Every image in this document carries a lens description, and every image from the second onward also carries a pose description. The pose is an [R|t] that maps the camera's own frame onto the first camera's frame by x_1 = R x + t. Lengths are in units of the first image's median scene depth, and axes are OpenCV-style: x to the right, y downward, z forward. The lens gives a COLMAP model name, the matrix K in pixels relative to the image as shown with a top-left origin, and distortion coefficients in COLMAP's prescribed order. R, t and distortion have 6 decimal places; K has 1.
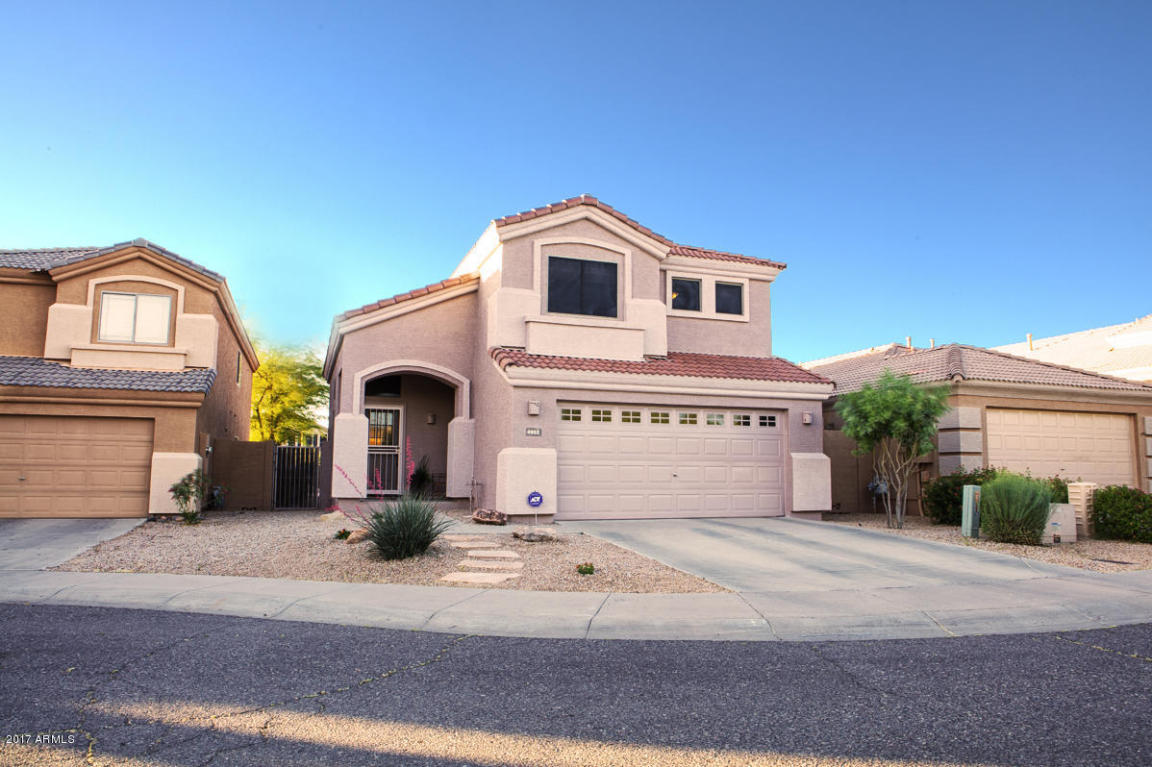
lens RADIAL K [[789.3, 0, 576.0], [0, 789.3, 383.5], [0, 0, 1]] dist [-0.056936, 0.001226]
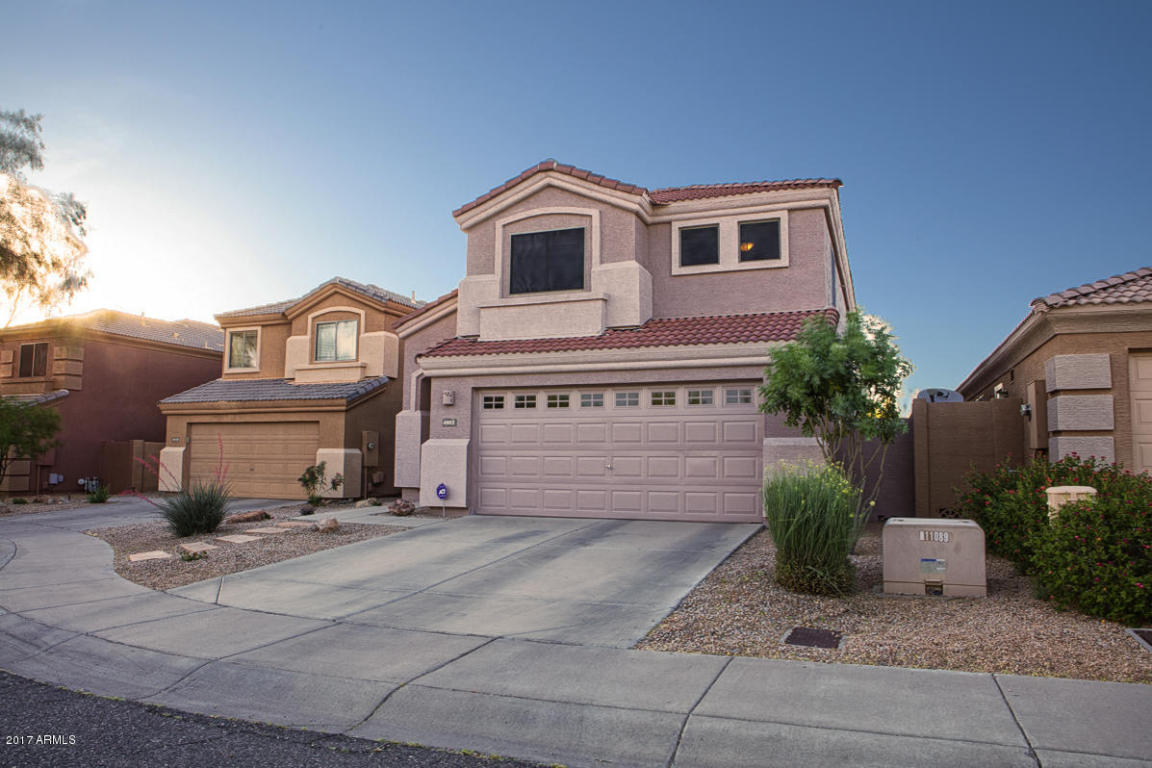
lens RADIAL K [[789.3, 0, 576.0], [0, 789.3, 384.0], [0, 0, 1]] dist [-0.056936, 0.001226]
pose [[0.760614, -0.064683, -0.645974, 0.609352], [0.074182, 0.997166, -0.012502, 0.033098], [0.644952, -0.038411, 0.763257, 0.315243]]
